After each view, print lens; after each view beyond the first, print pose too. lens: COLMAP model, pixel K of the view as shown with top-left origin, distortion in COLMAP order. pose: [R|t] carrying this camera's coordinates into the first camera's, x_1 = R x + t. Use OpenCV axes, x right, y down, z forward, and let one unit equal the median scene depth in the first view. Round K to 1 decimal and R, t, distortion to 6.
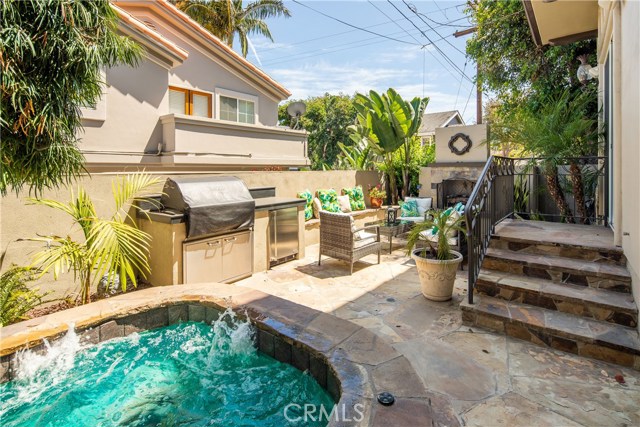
lens RADIAL K [[310.5, 0, 318.3], [0, 310.5, 168.9], [0, 0, 1]] dist [0.000424, -0.000259]
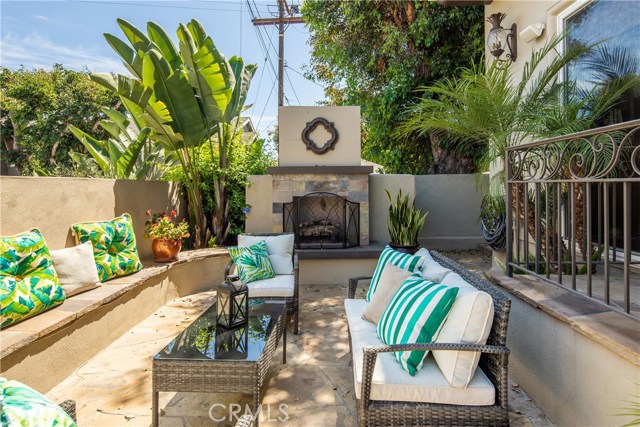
lens RADIAL K [[340.5, 0, 333.3], [0, 340.5, 183.6], [0, 0, 1]] dist [-0.003300, 0.000203]
pose [[0.765546, 0.002934, 0.643375, 0.050184], [-0.000257, 0.999991, -0.004254, 0.012855], [-0.643382, 0.003092, 0.765539, 0.442405]]
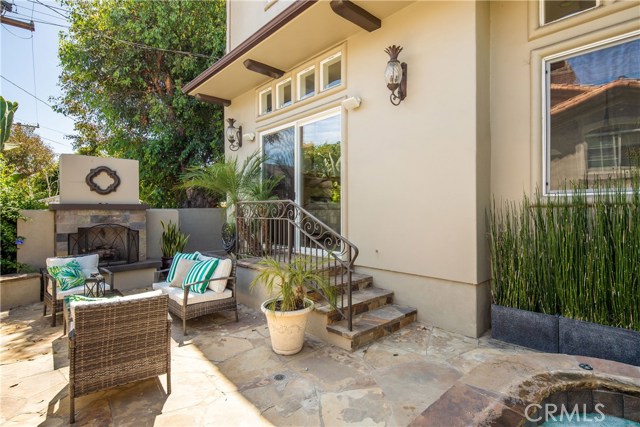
lens RADIAL K [[321.7, 0, 322.3], [0, 321.7, 209.9], [0, 0, 1]] dist [0.000381, -0.000233]
pose [[0.142496, 0.004110, 0.989787, -0.236097], [0.001703, 0.999989, -0.004398, -0.001997], [-0.989794, 0.002313, 0.142488, 0.318152]]
